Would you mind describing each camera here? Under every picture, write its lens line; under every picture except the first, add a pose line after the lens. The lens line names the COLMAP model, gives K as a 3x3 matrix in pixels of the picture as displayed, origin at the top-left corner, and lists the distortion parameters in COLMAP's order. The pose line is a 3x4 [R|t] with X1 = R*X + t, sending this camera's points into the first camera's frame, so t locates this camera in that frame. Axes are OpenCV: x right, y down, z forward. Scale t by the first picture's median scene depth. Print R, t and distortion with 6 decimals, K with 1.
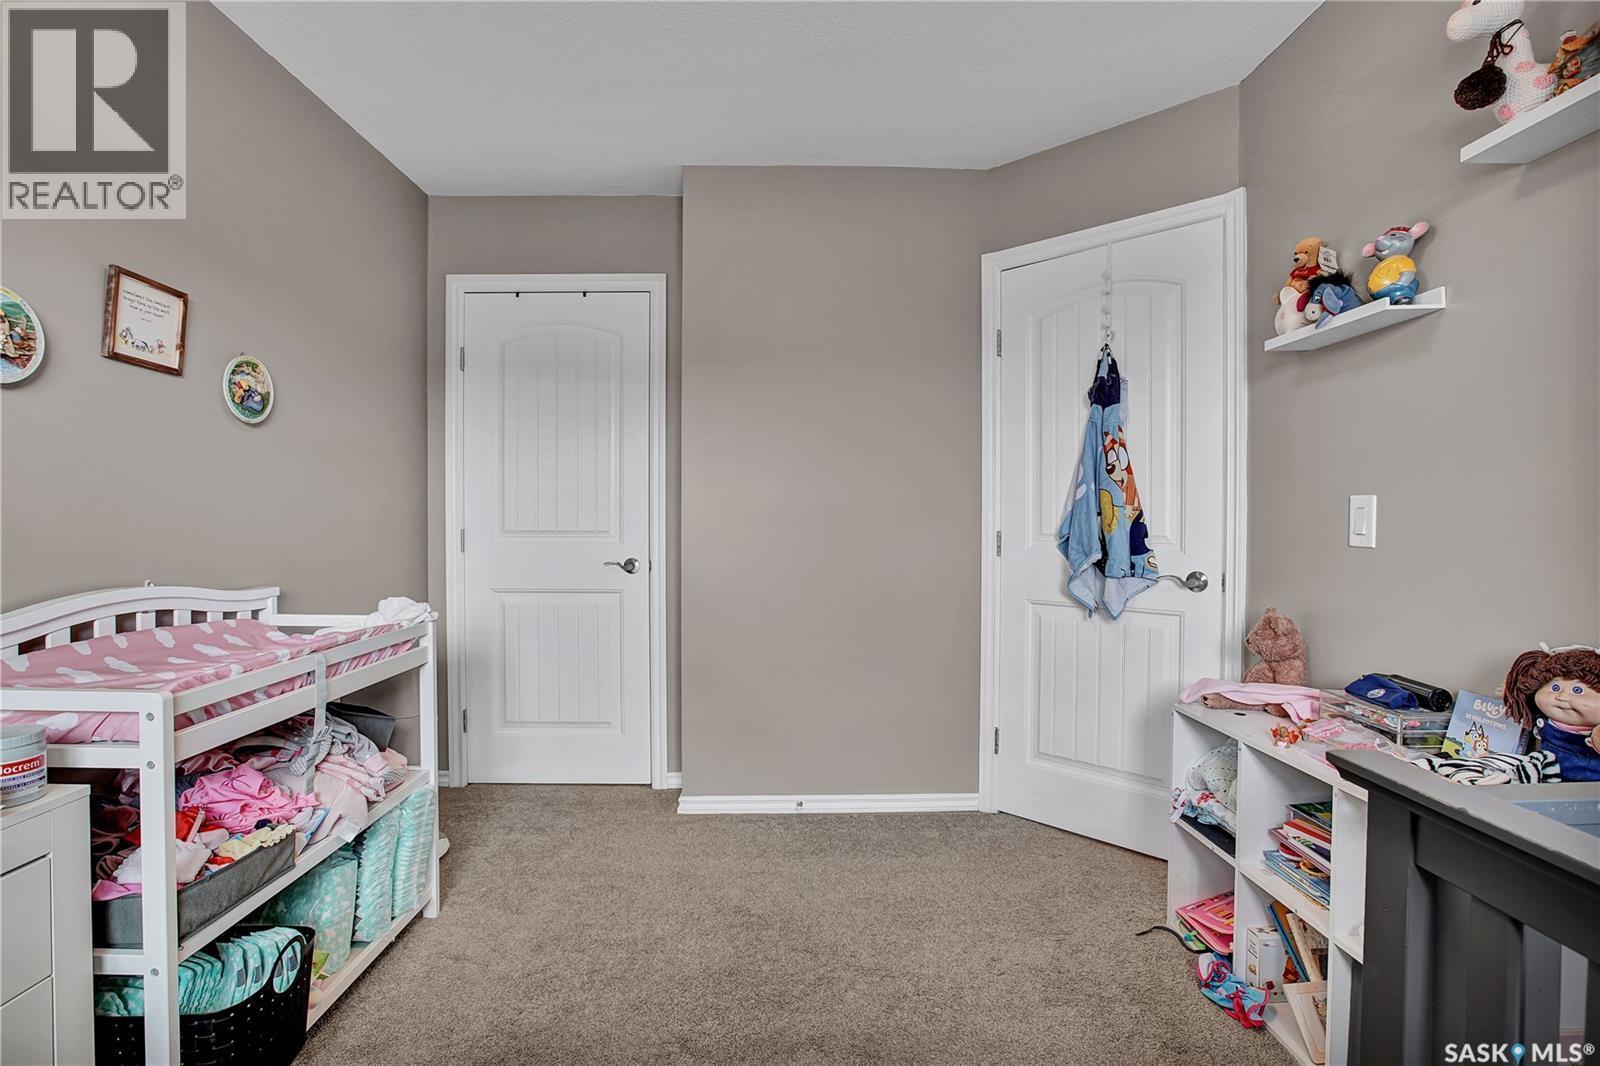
lens RADIAL K [[772.3, 0, 797.2], [0, 772.3, 526.6], [0, 0, 1]] dist [0.003436, 0.000256]
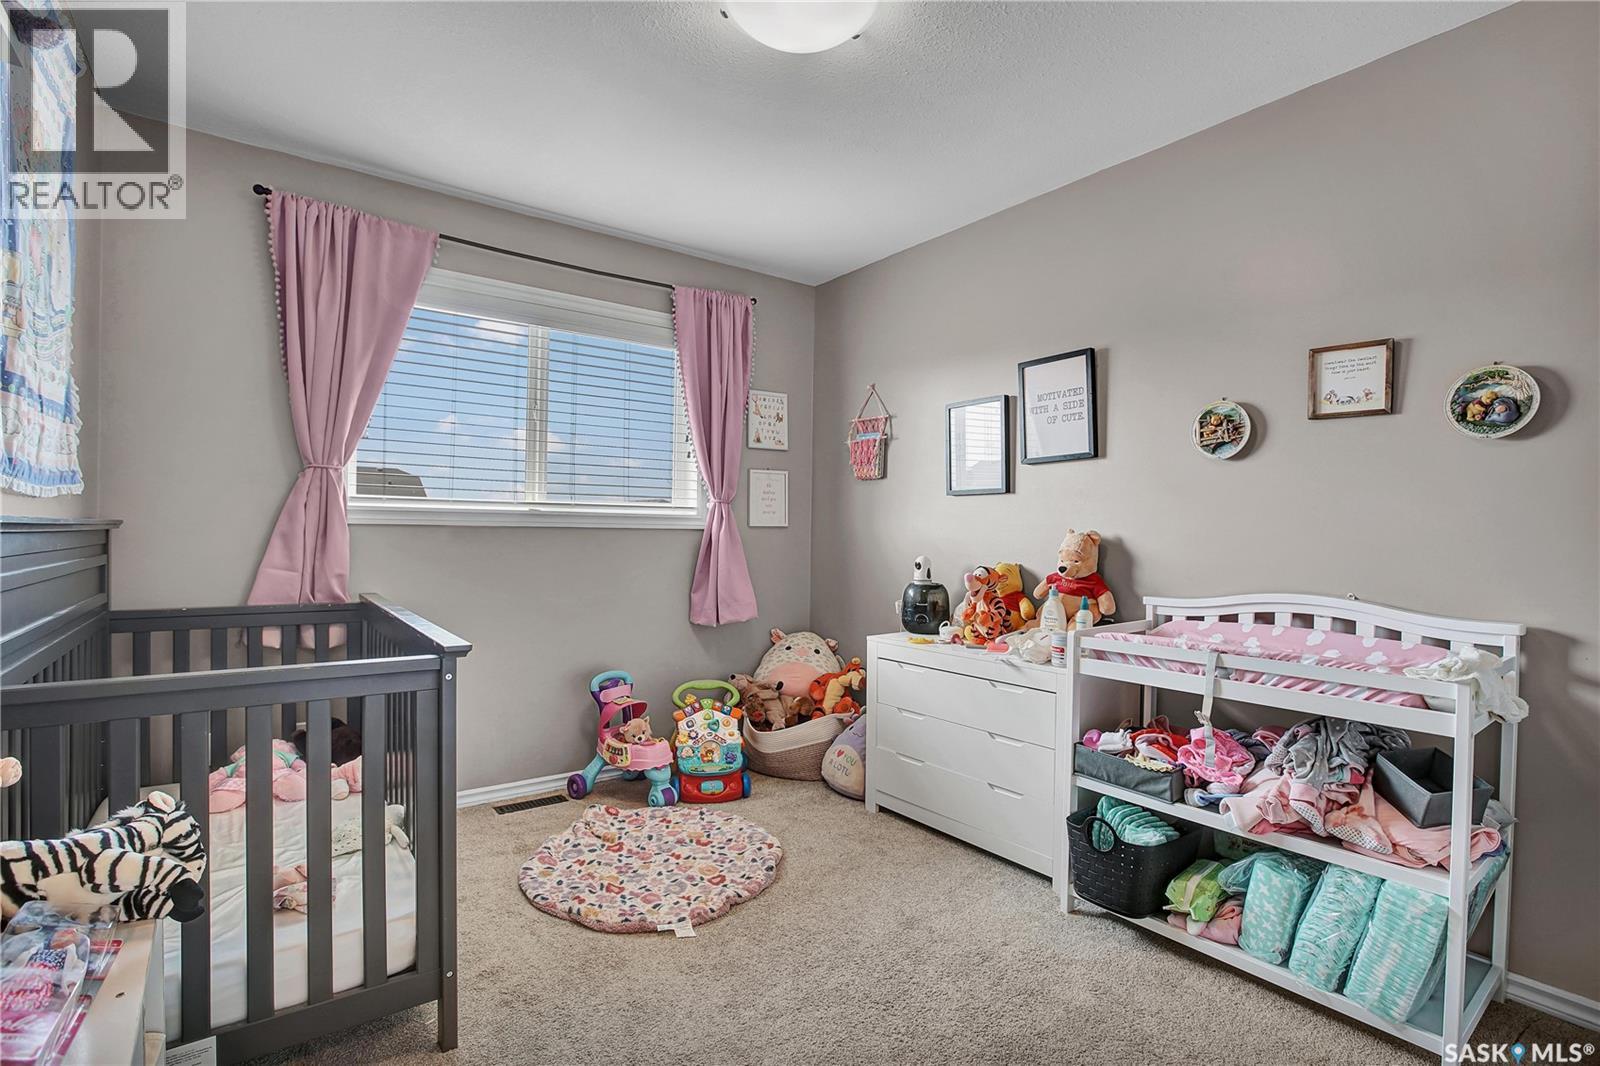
lens RADIAL K [[772.3, 0, 800.4], [0, 772.3, 536.0], [0, 0, 1]] dist [0.003436, 0.000256]
pose [[-0.822193, -0.010350, -0.569114, 0.566028], [-0.026157, 0.999465, 0.019613, -0.021581], [0.568607, 0.031012, -0.822025, 1.558339]]
